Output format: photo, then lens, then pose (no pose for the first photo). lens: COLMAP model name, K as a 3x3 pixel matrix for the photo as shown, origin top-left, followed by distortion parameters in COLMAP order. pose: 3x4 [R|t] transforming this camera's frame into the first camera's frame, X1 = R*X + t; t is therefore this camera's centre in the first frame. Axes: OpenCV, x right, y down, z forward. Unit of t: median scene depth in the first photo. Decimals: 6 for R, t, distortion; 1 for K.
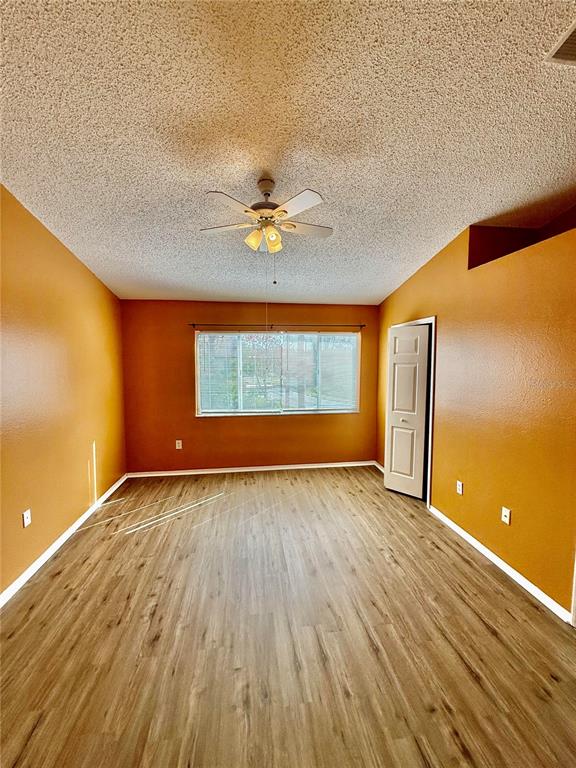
lens RADIAL K [[303.4, 0, 290.2], [0, 303.4, 384.1], [0, 0, 1]] dist [-0.002267, 0.000415]
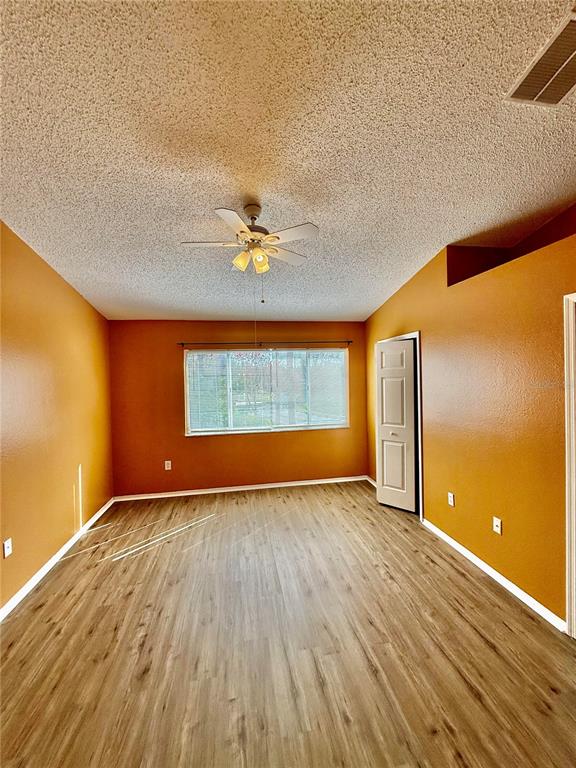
lens RADIAL K [[303.4, 0, 290.1], [0, 303.4, 384.3], [0, 0, 1]] dist [-0.002267, 0.000415]
pose [[0.999153, -0.023738, 0.033608, 0.000520], [0.025546, 0.998192, -0.054414, 0.002446], [-0.032256, 0.055227, 0.997953, -0.011486]]
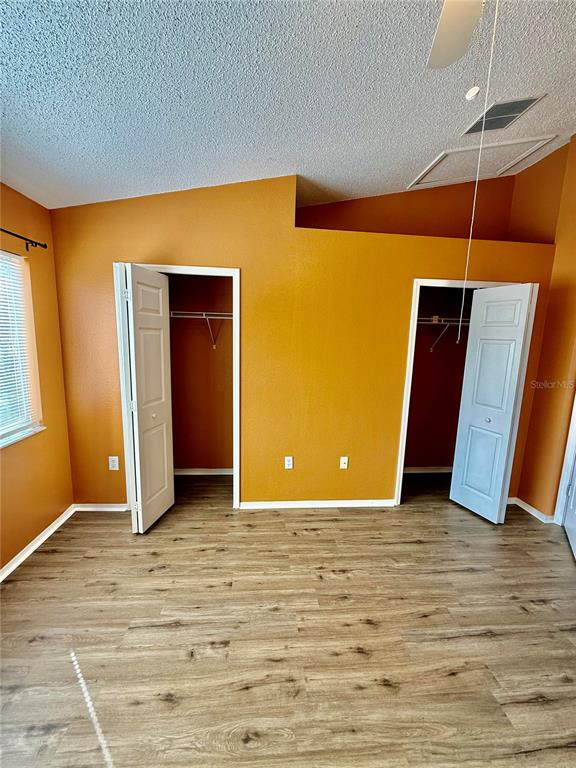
lens RADIAL K [[303.4, 0, 285.8], [0, 303.4, 383.2], [0, 0, 1]] dist [-0.002267, 0.000415]
pose [[0.065496, -0.154832, 0.985767, -0.494610], [0.048045, 0.987232, 0.151870, -0.077231], [-0.996696, 0.037414, 0.072099, 1.305252]]
